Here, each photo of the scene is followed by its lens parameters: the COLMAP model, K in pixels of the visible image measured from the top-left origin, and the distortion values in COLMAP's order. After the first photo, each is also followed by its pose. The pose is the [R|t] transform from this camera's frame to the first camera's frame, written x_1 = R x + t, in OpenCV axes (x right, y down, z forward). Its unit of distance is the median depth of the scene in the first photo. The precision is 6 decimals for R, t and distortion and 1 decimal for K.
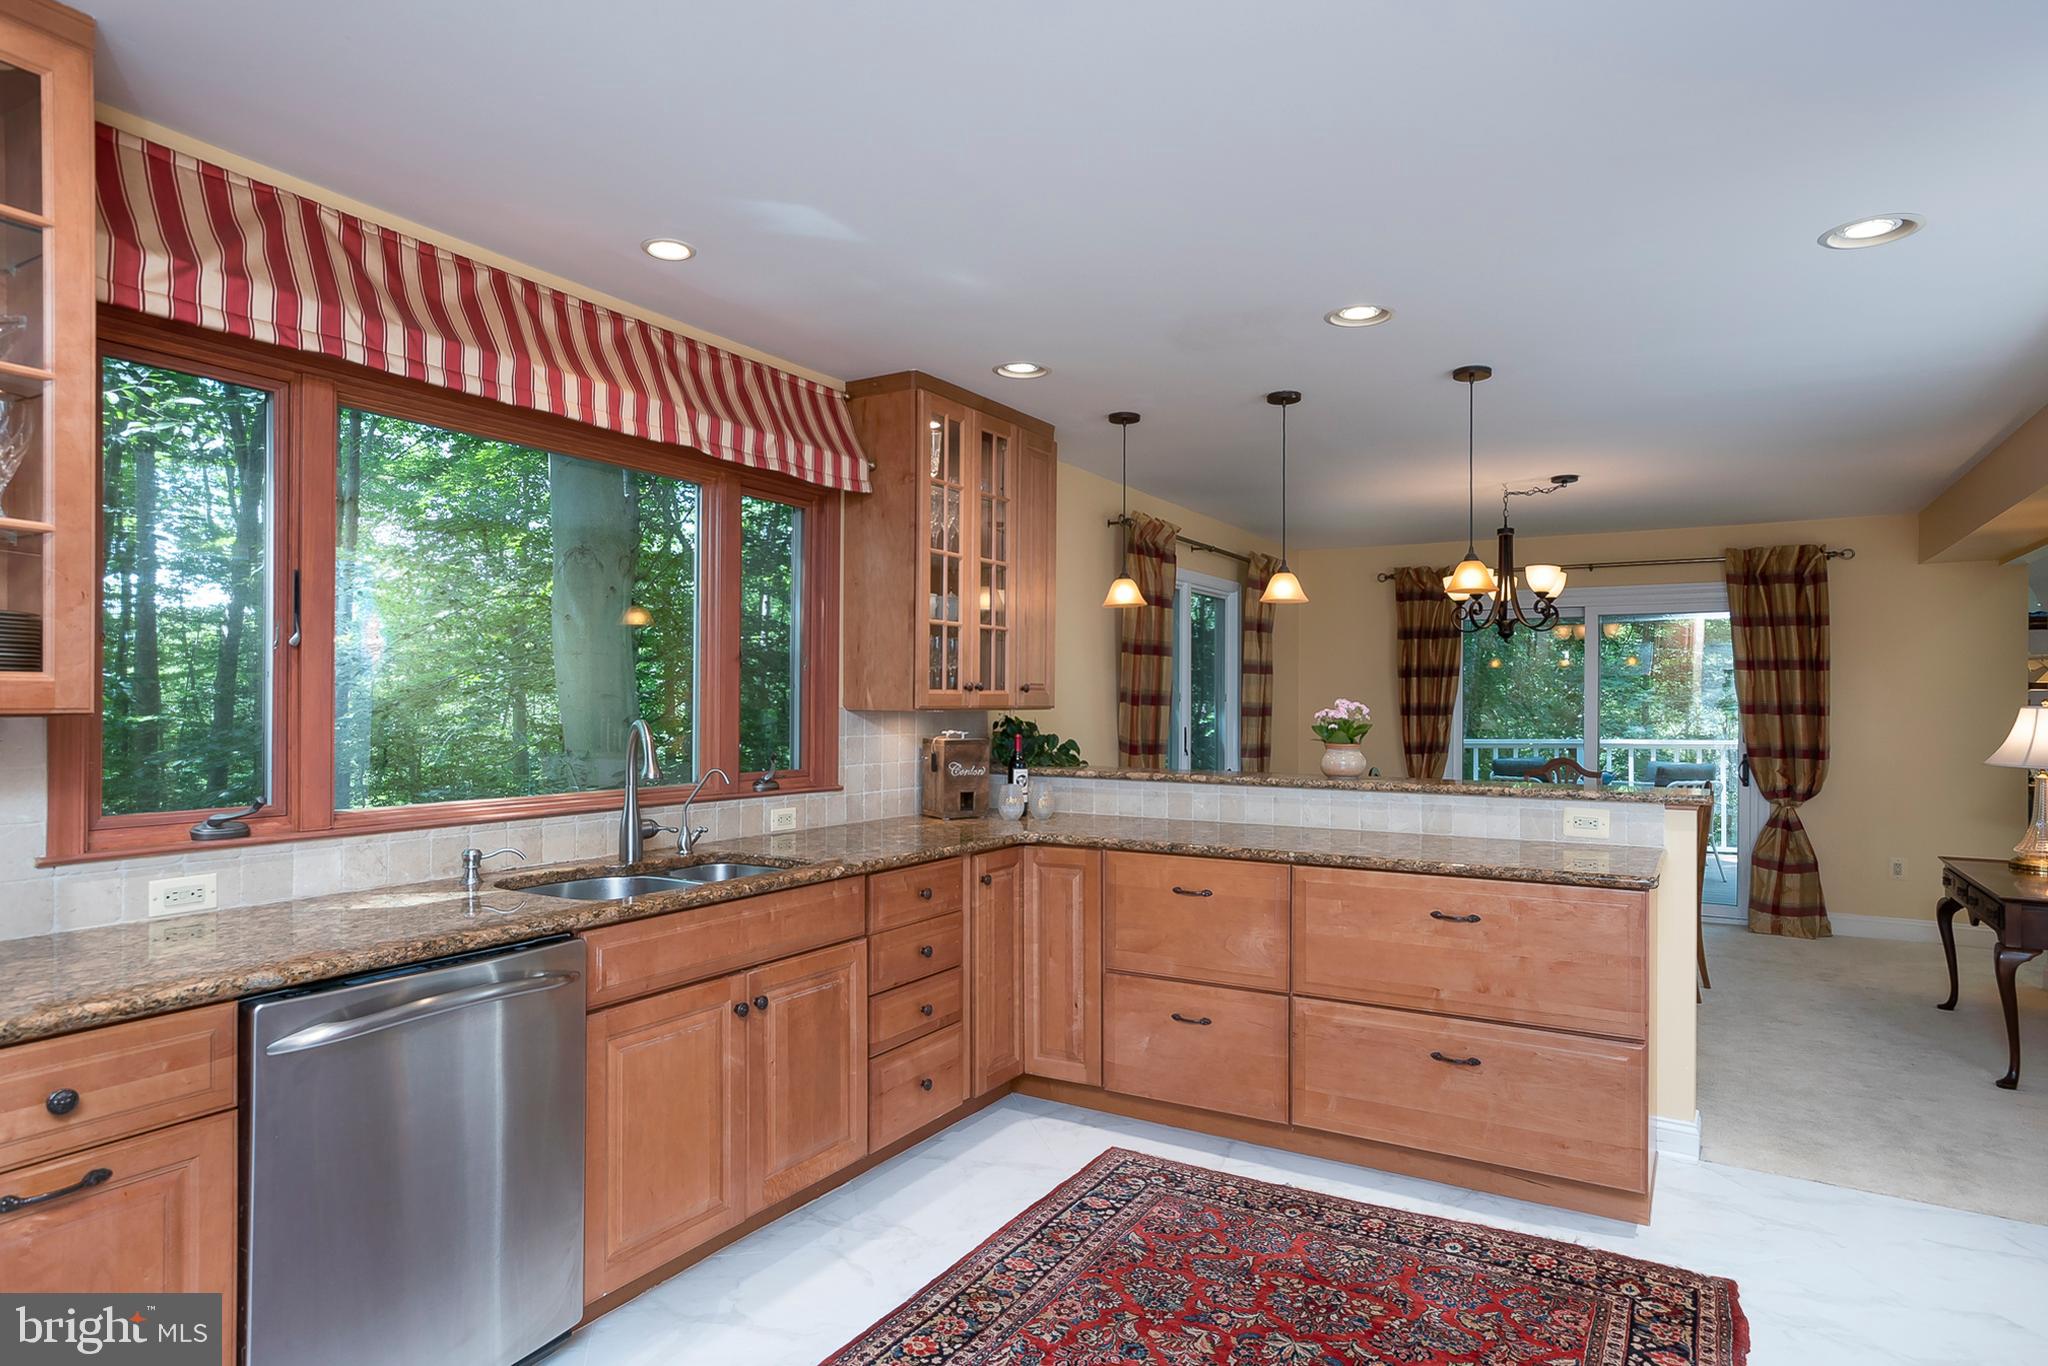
lens RADIAL K [[1119.9, 0, 1038.3], [0, 1119.9, 690.5], [0, 0, 1]] dist [-0.004514, 0.002147]
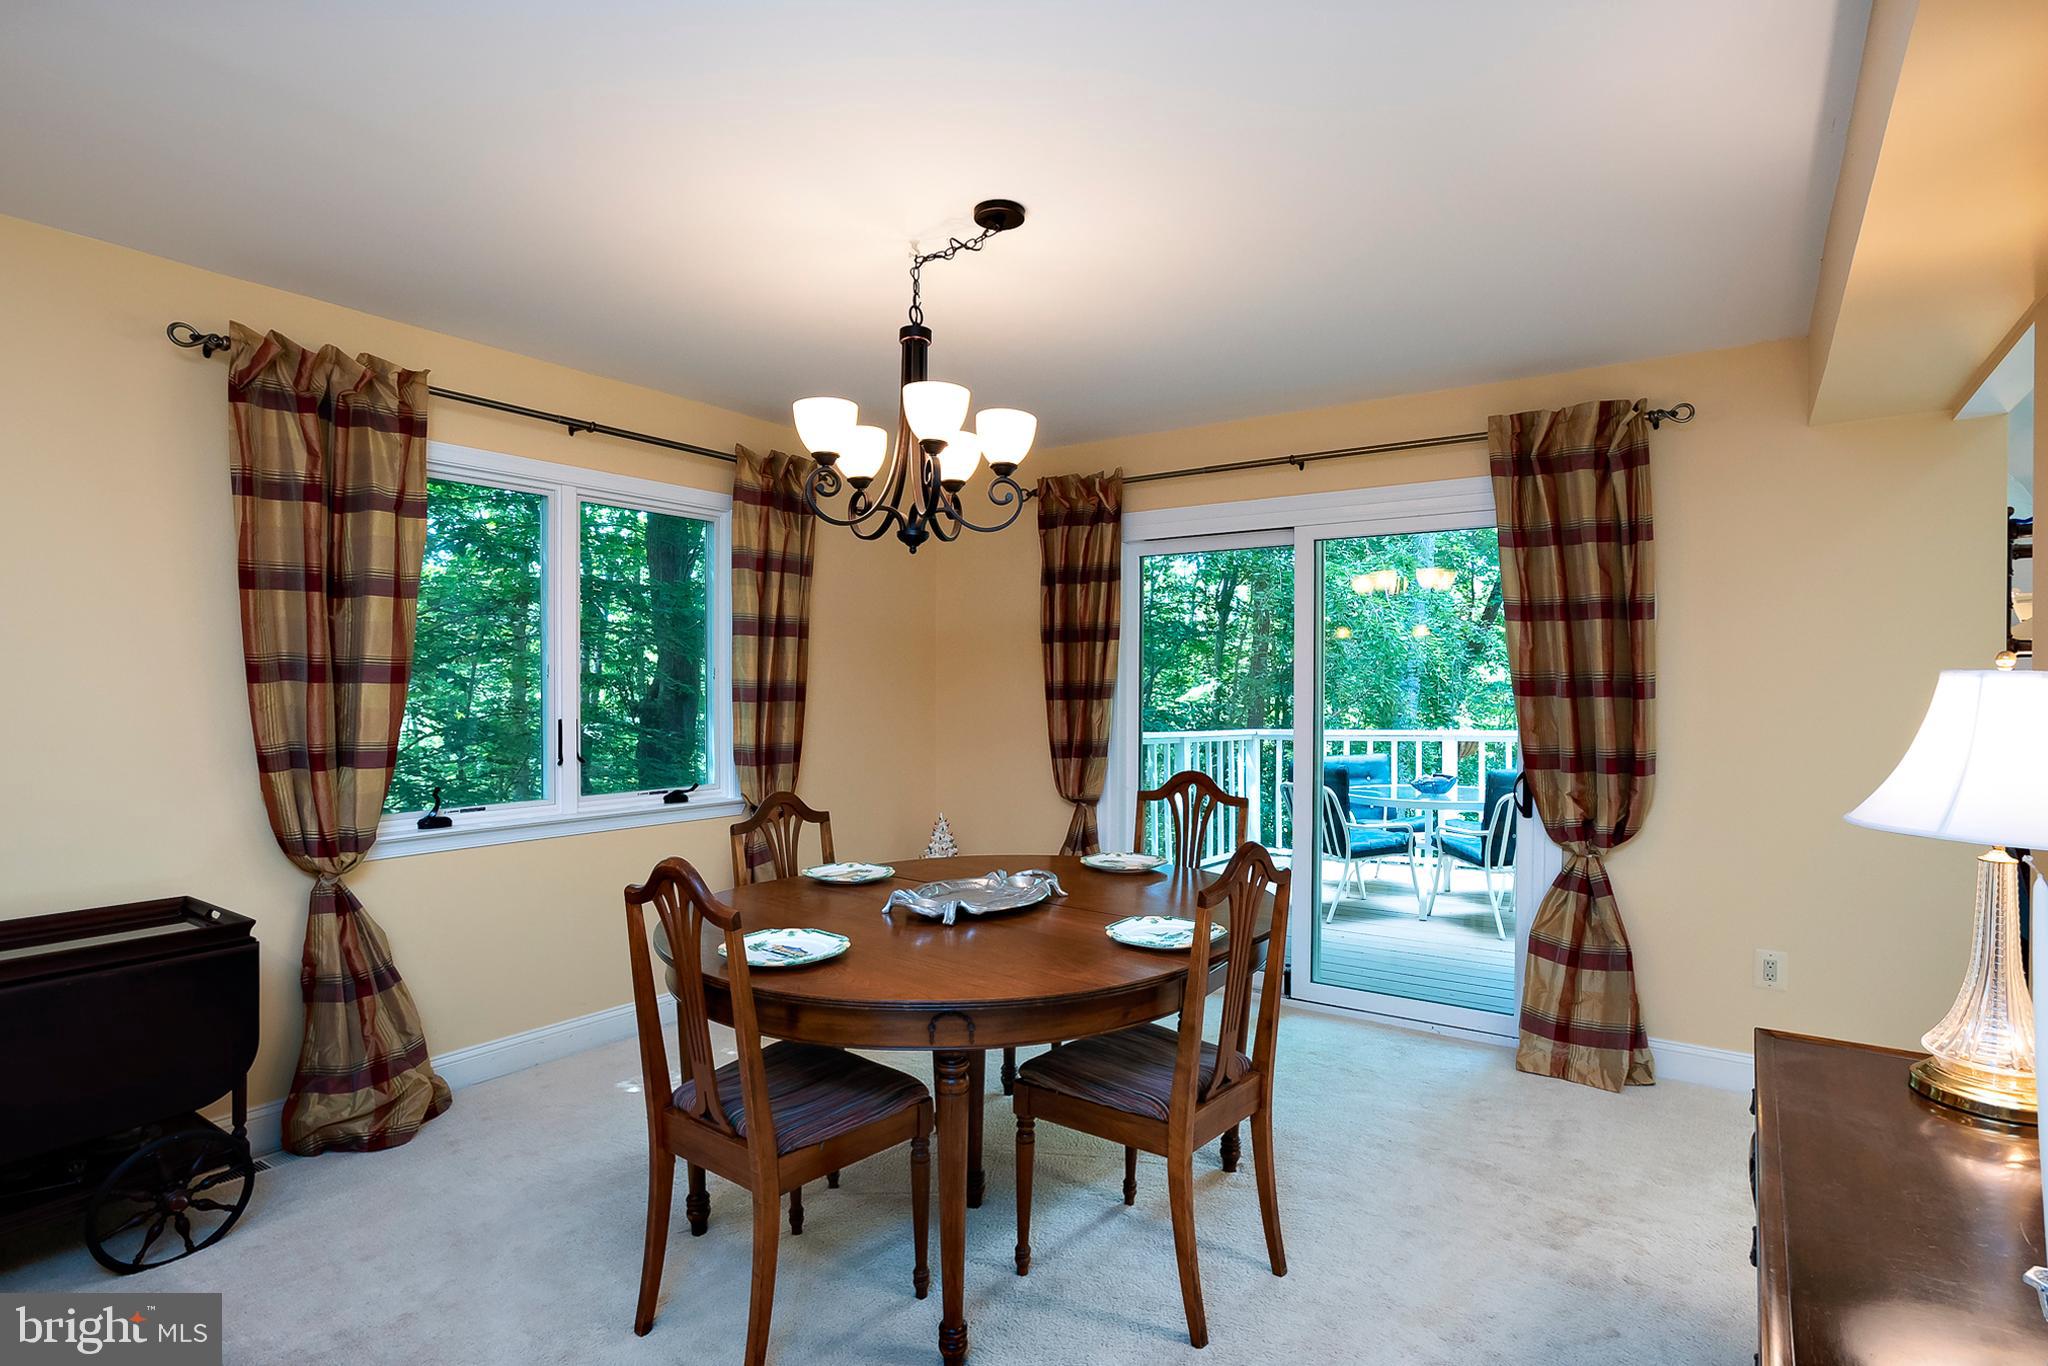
lens RADIAL K [[1059.3, 0, 1009.4], [0, 1059.3, 682.8], [0, 0, 1]] dist [-0.026448, 0.000883]
pose [[0.997982, -0.003223, -0.063423, 0.408792], [0.003654, 0.999971, 0.006683, 0.009435], [0.063400, -0.006902, 0.997964, 0.439747]]
